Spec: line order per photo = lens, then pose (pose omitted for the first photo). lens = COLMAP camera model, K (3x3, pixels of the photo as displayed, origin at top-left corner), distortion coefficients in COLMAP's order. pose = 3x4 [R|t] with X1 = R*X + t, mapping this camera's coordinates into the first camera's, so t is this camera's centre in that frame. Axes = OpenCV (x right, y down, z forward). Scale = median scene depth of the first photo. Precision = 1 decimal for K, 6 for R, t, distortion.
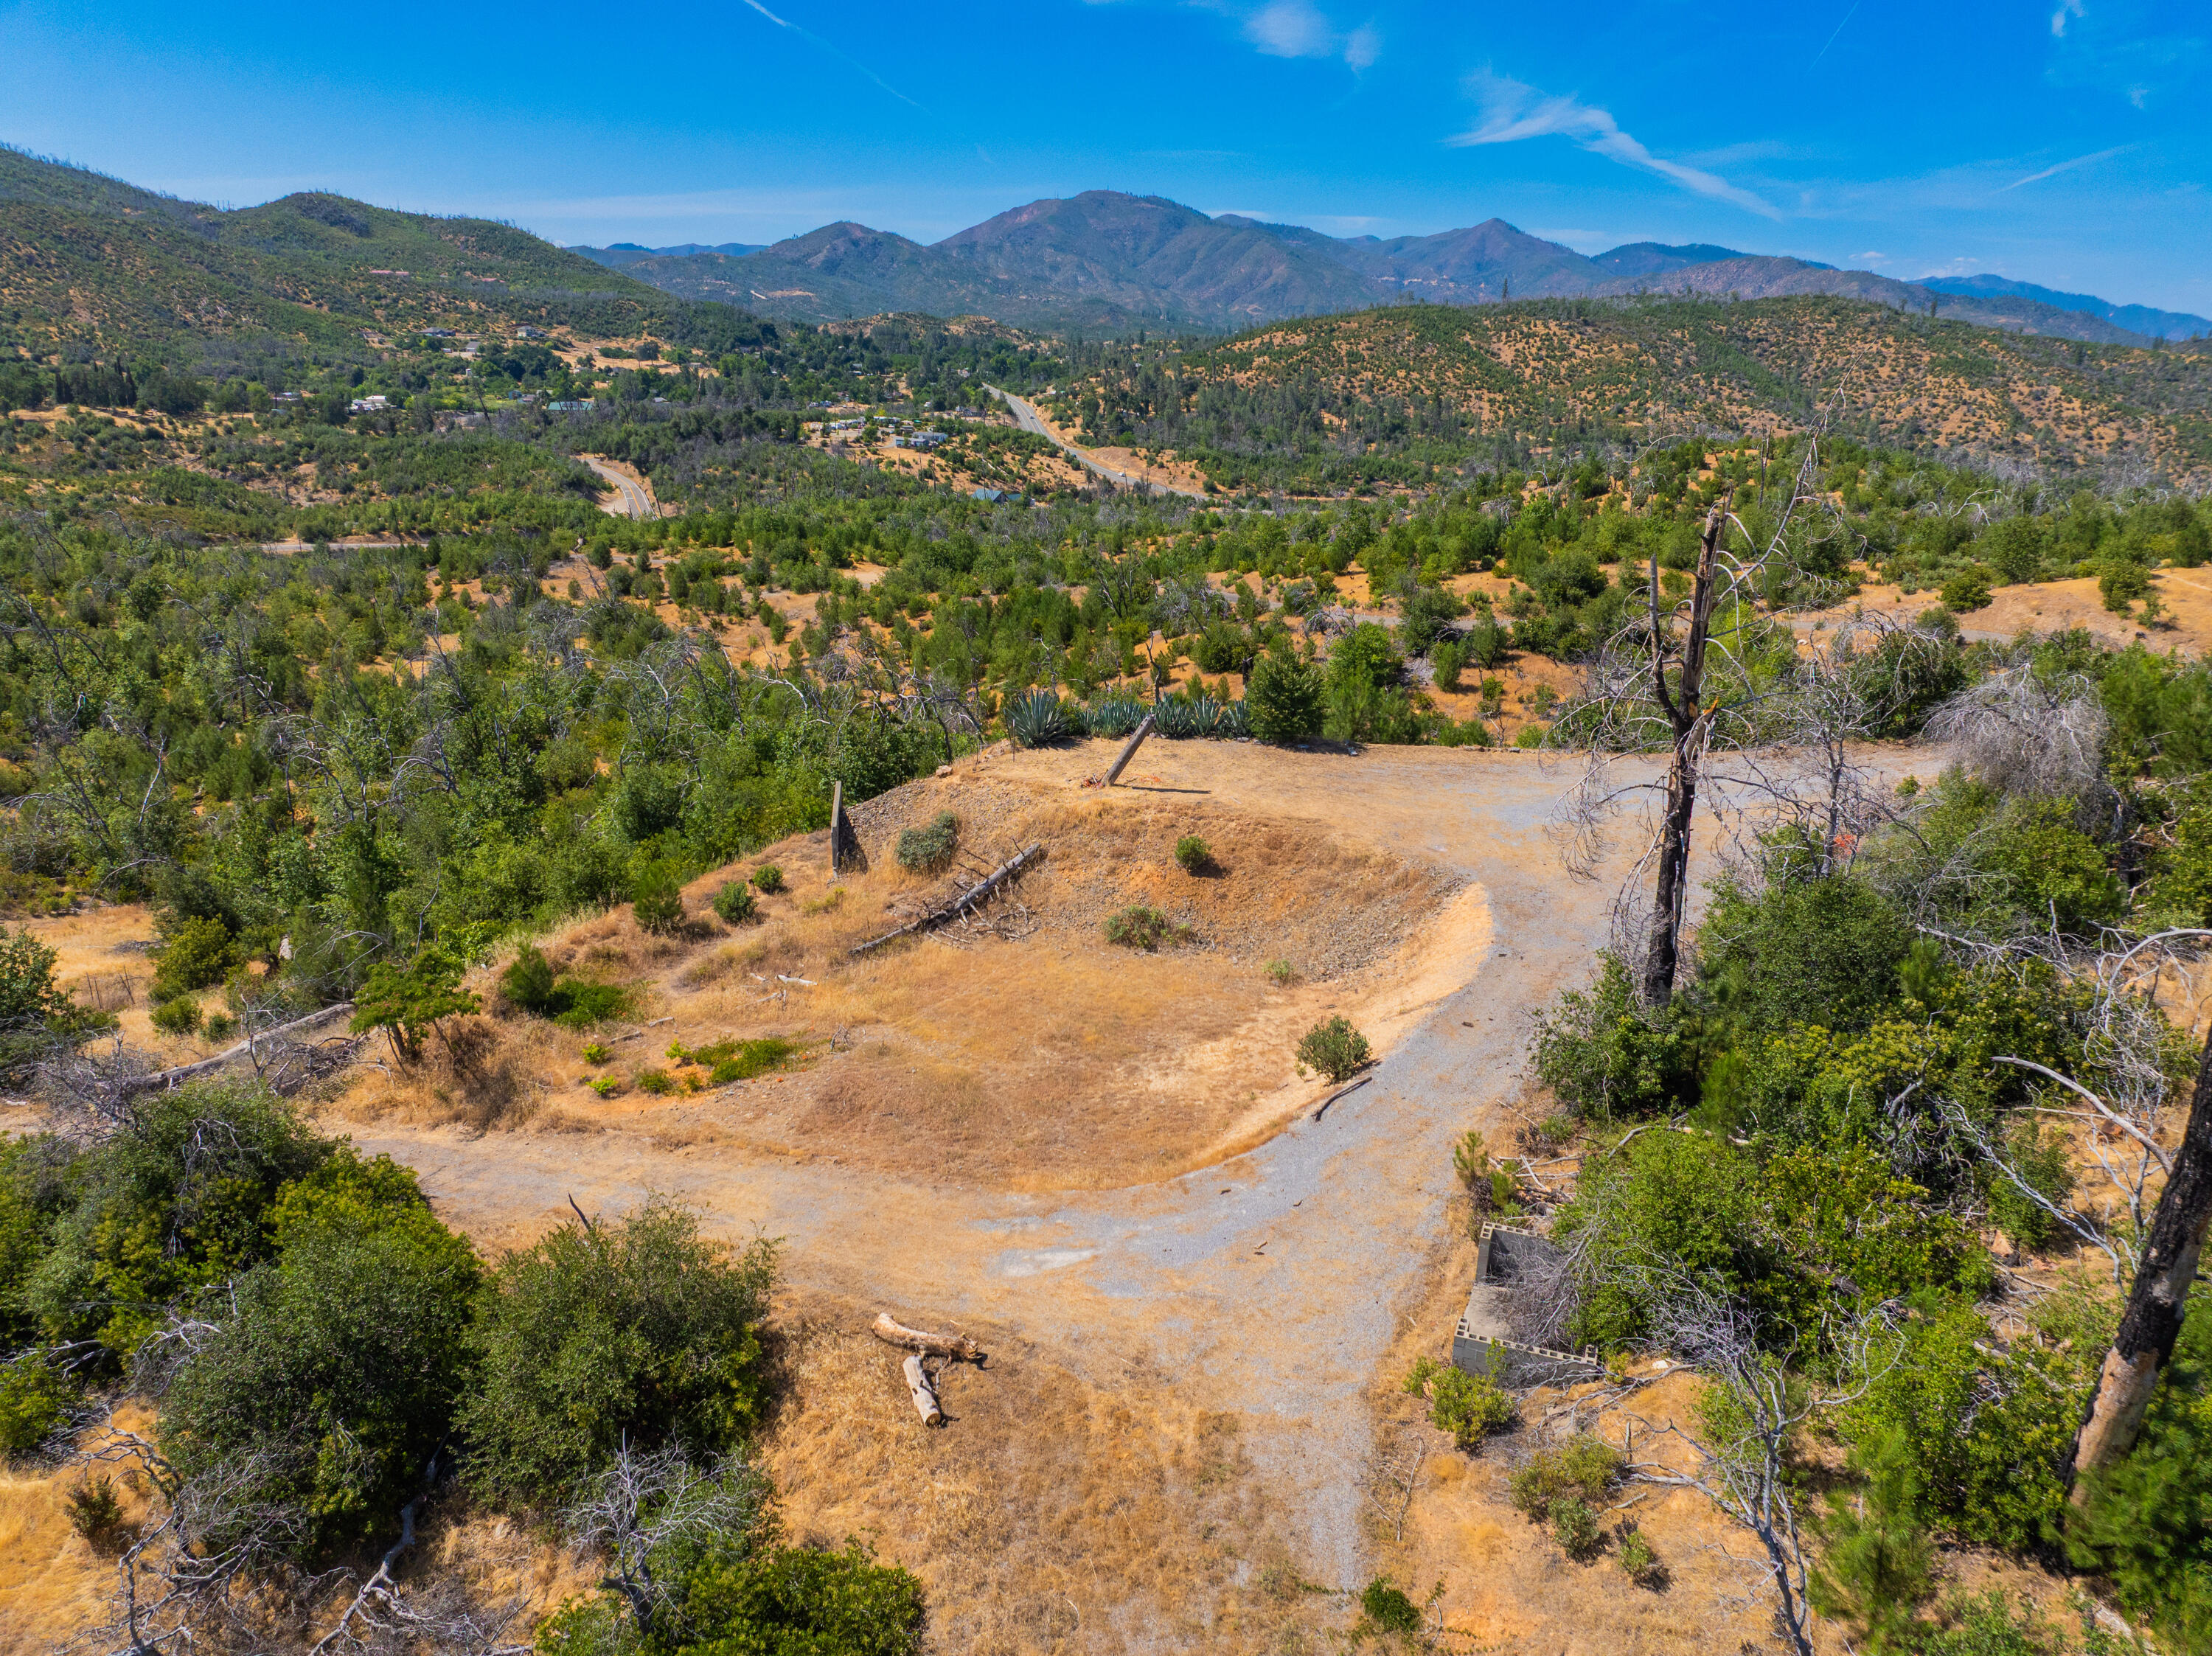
lens RADIAL K [[1554.9, 0, 1120.1], [0, 1554.9, 827.6], [0, 0, 1]] dist [-0.048312, 0.012411]
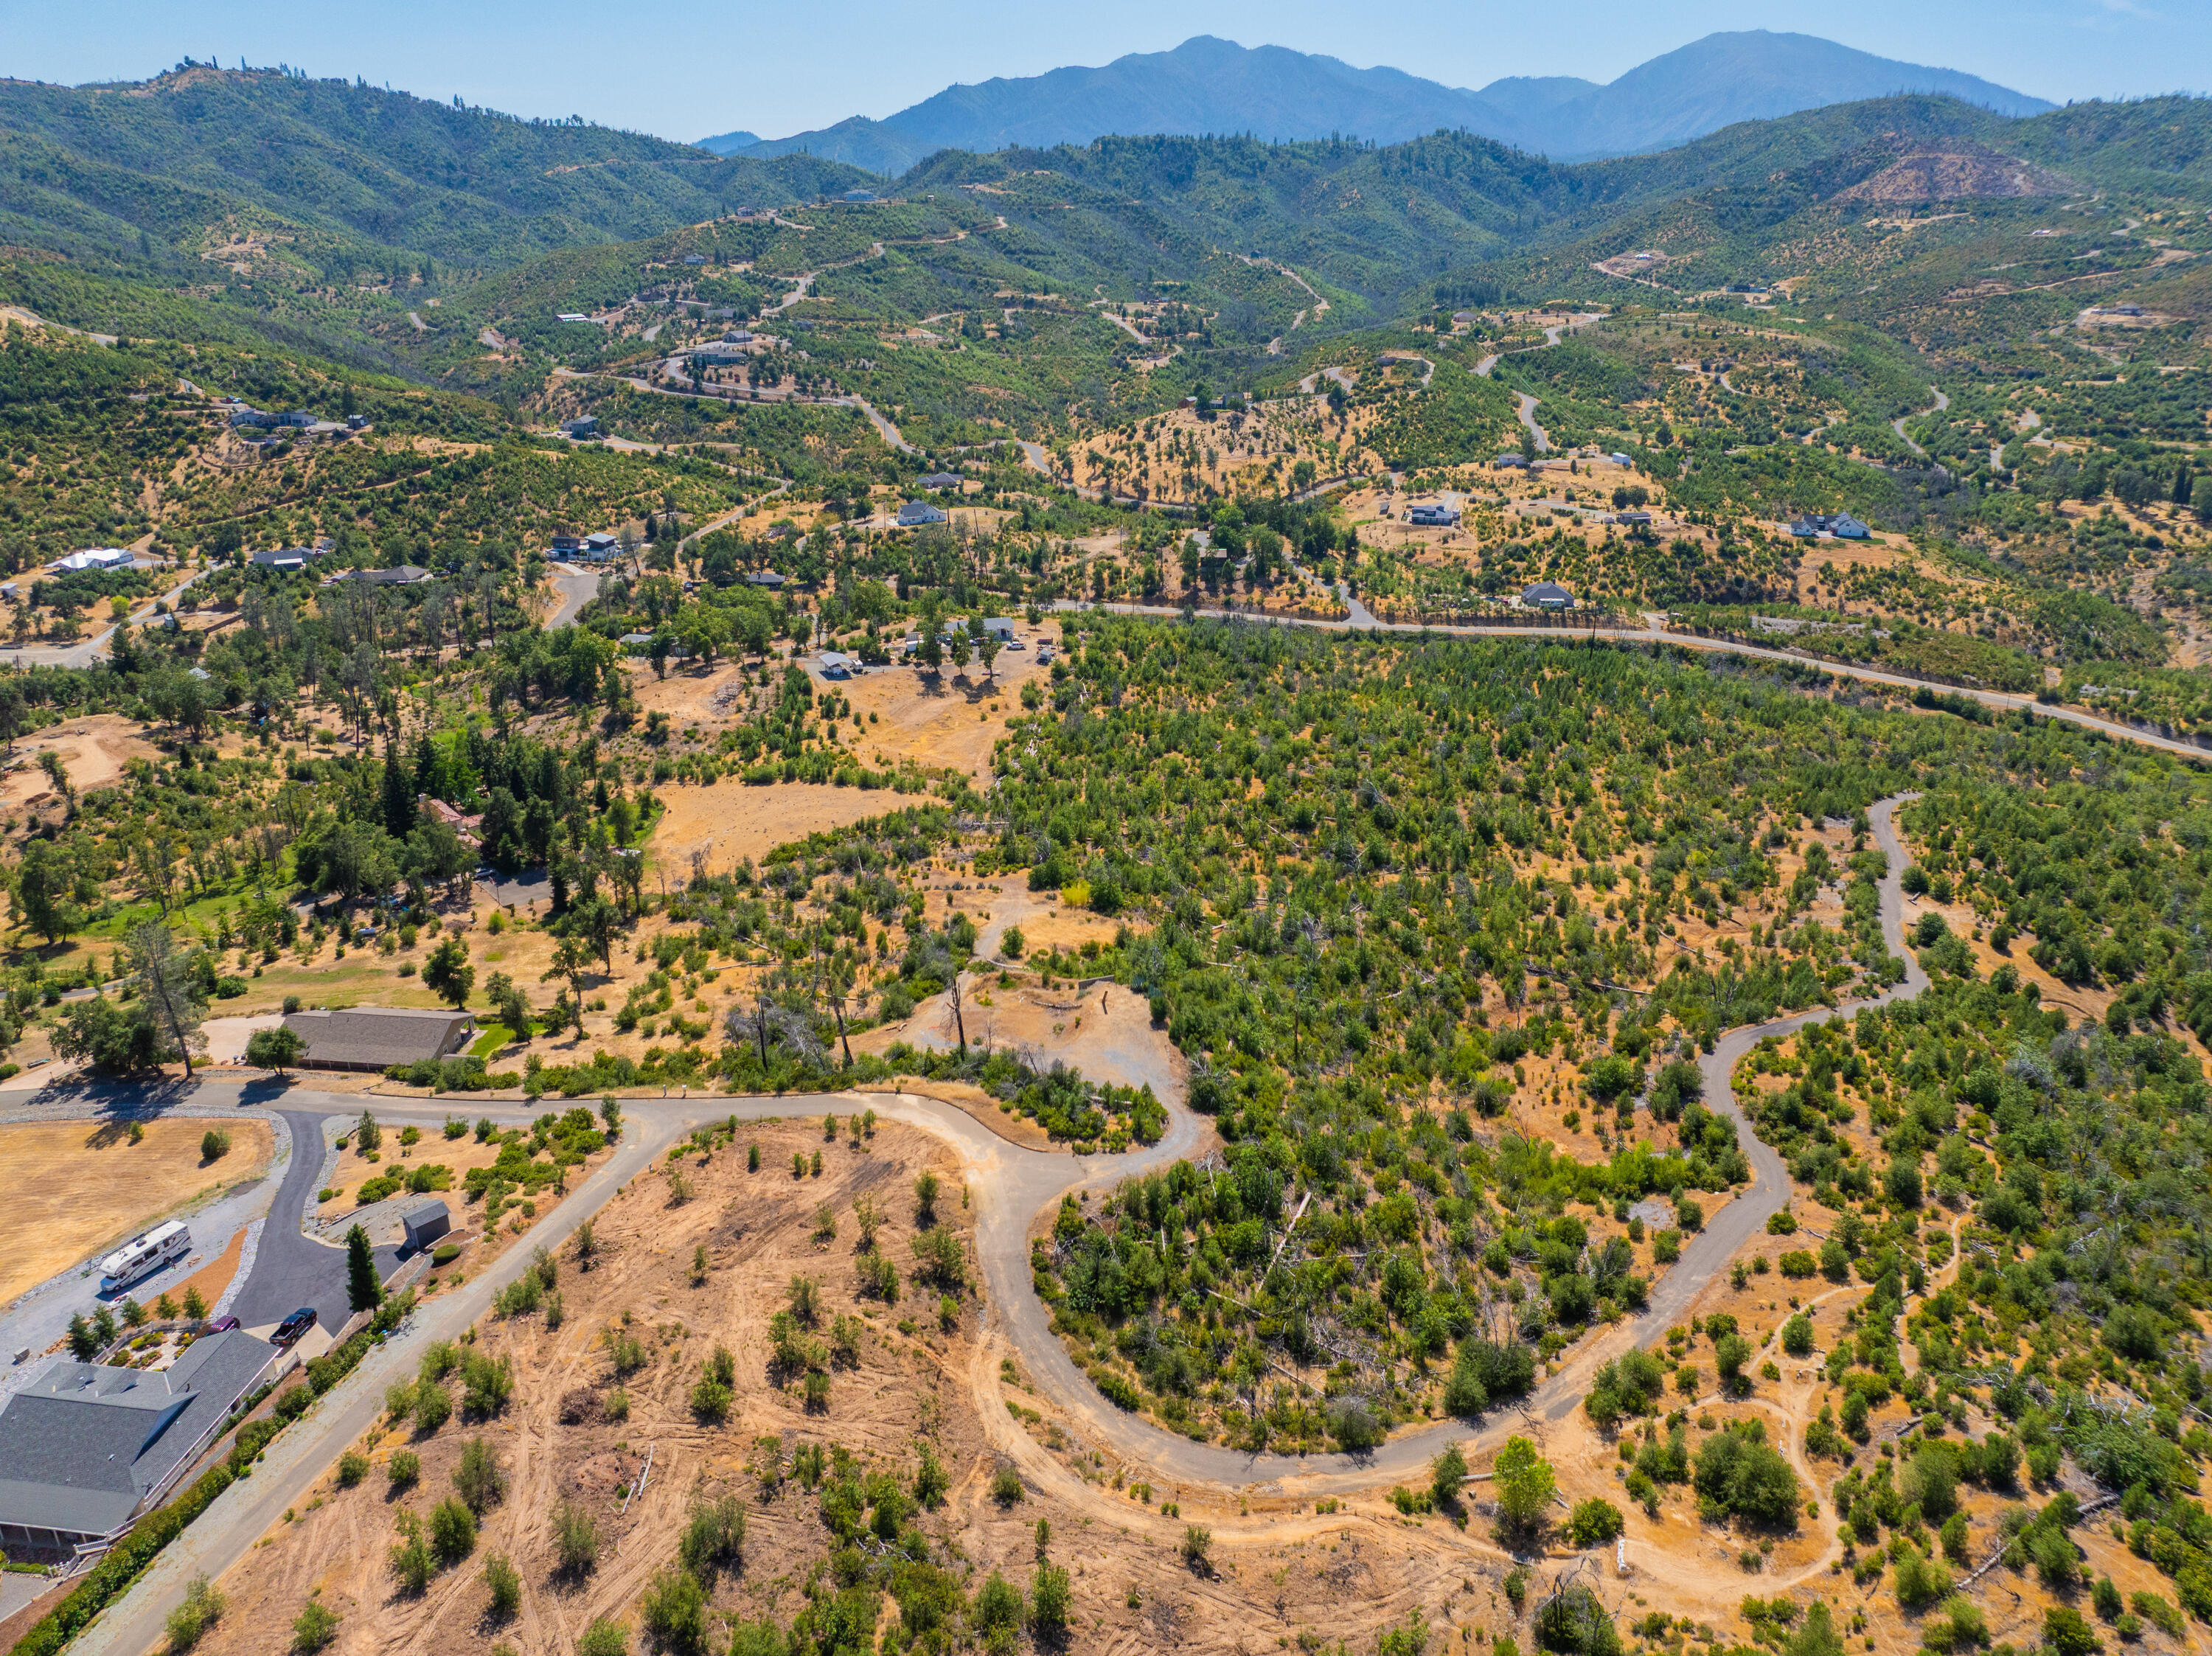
lens RADIAL K [[1554.9, 0, 1120.1], [0, 1554.9, 827.6], [0, 0, 1]] dist [-0.048312, 0.012411]
pose [[0.216519, 0.337430, -0.916112, 0.255241], [-0.292945, 0.917586, 0.268737, -0.110857], [0.931291, 0.210184, 0.297524, -0.019132]]
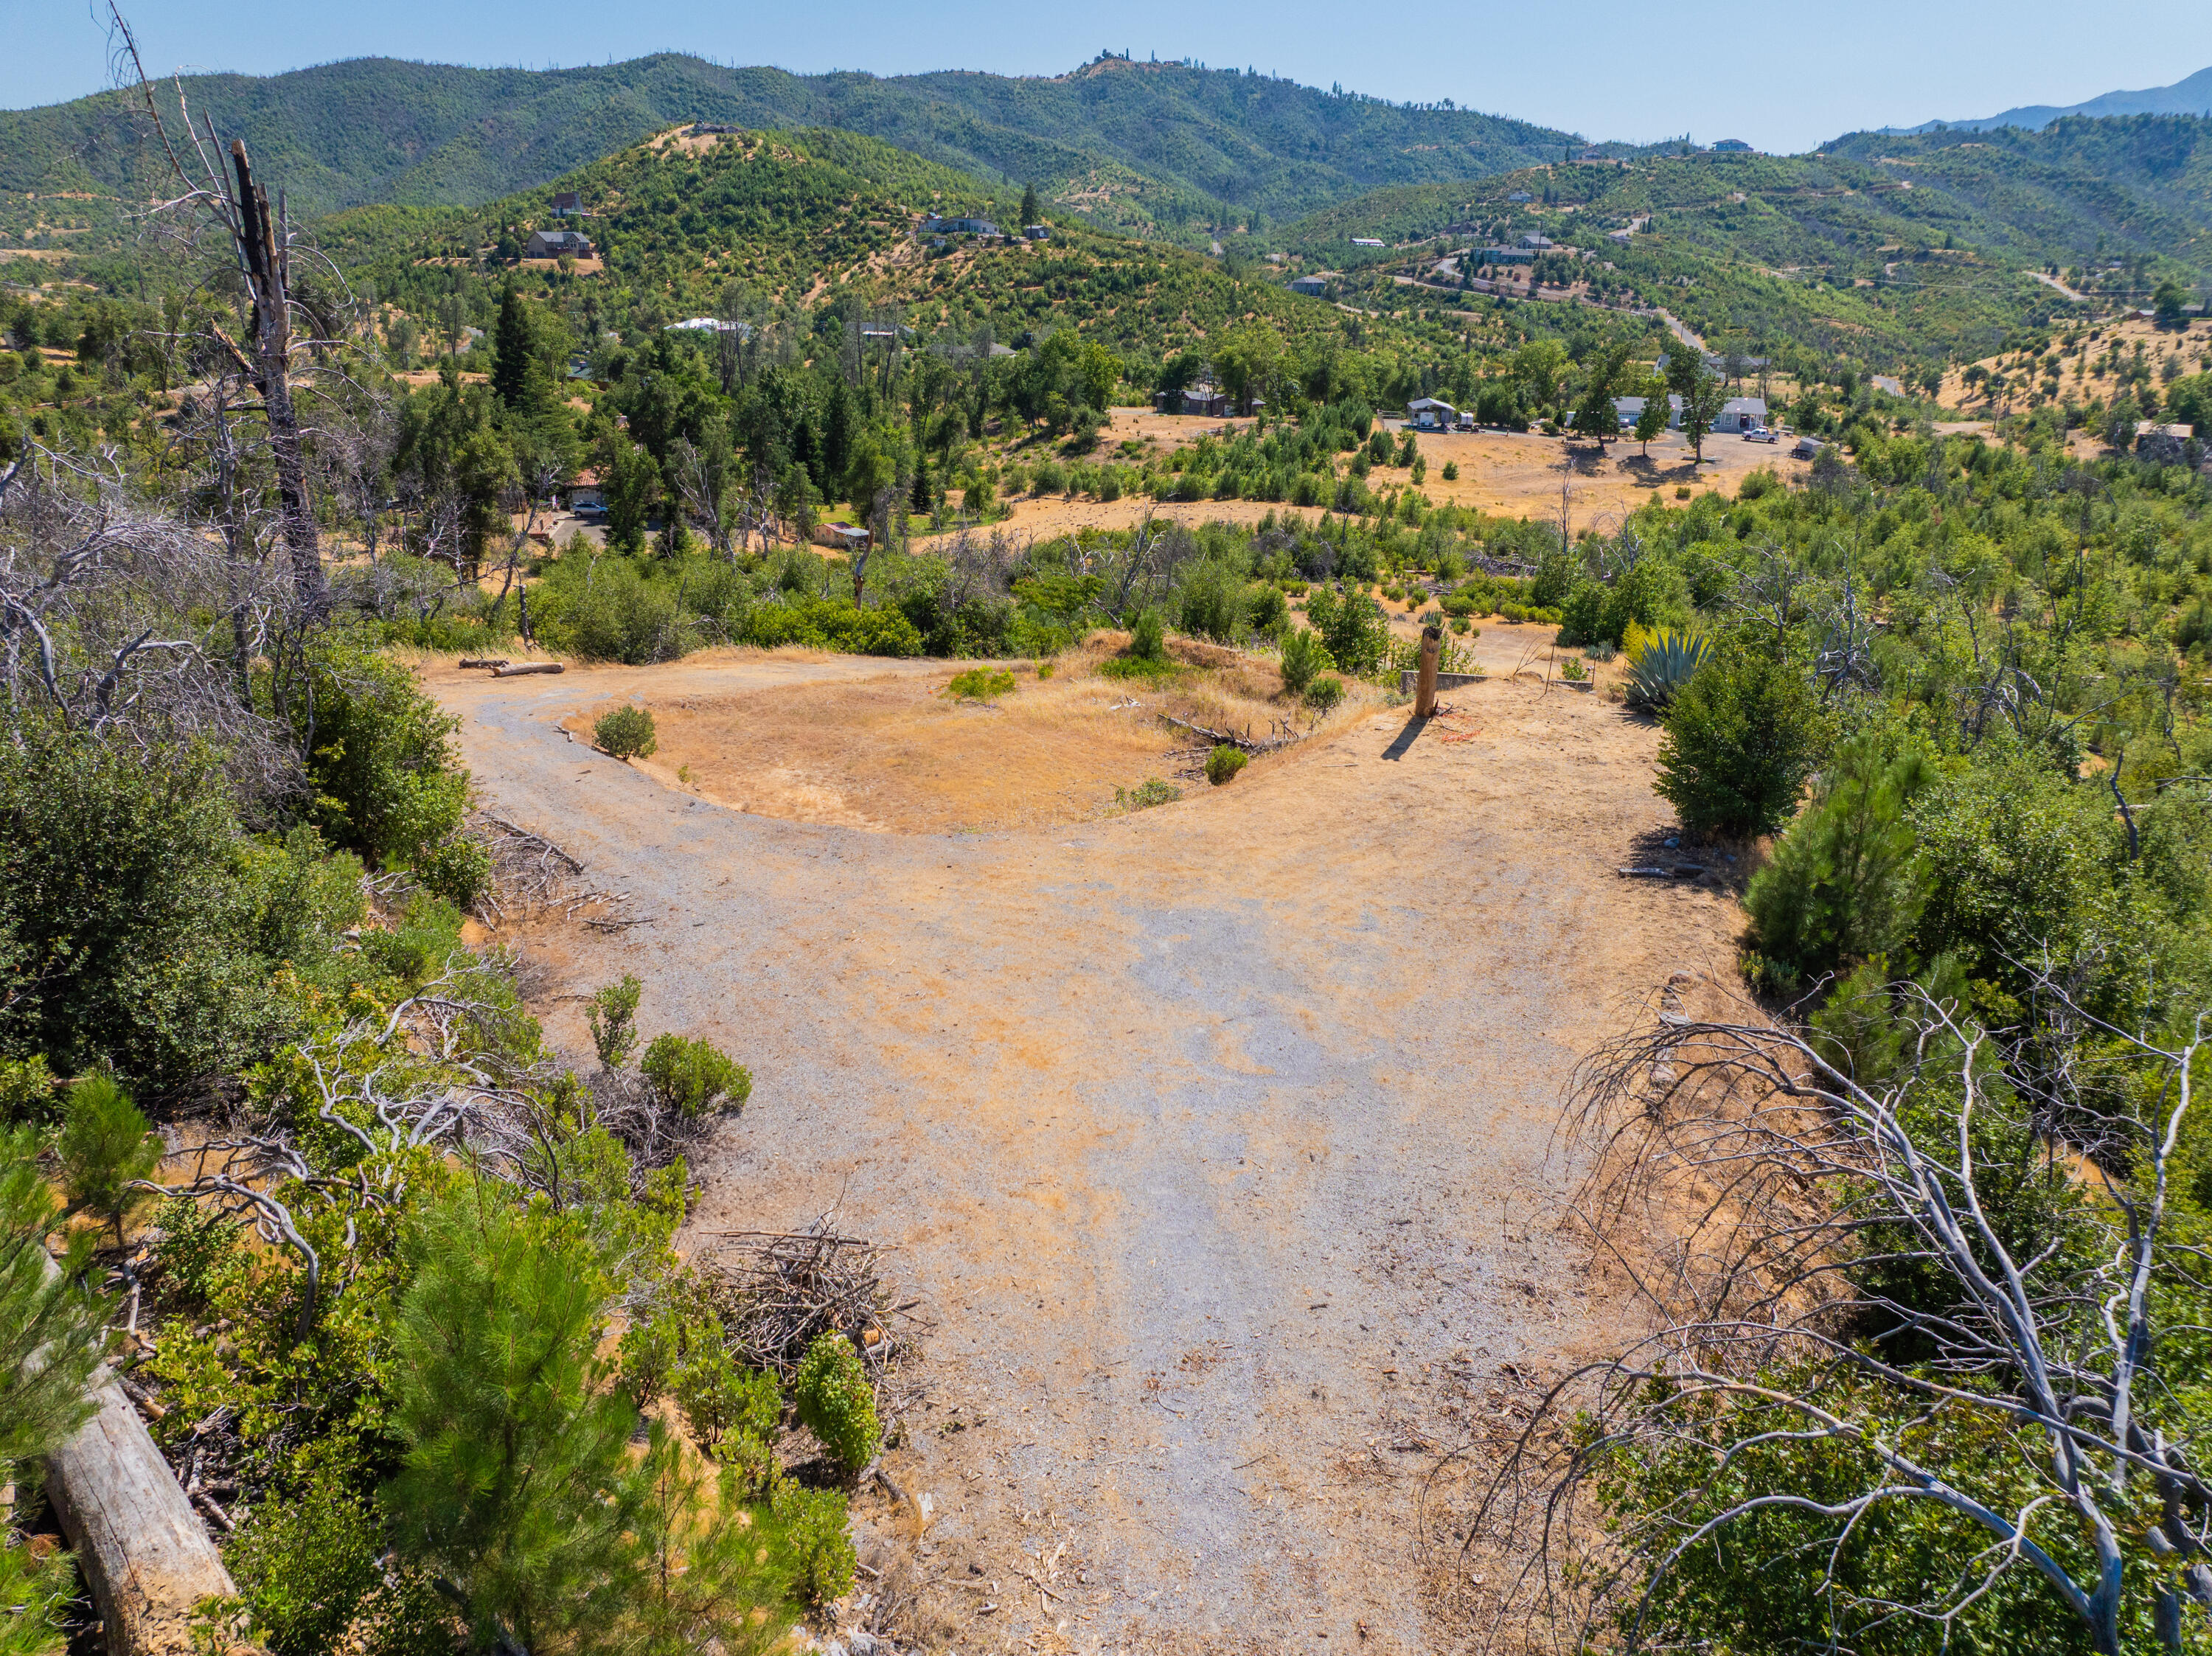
lens RADIAL K [[1548.6, 0, 1106.0], [0, 1548.6, 828.0], [0, 0, 1]] dist [-0.073750, 0.050748]
pose [[-0.313323, 0.295609, -0.902466, 0.047990], [-0.311040, 0.865953, 0.391637, -0.014960], [0.897264, 0.403412, -0.179377, 0.072403]]
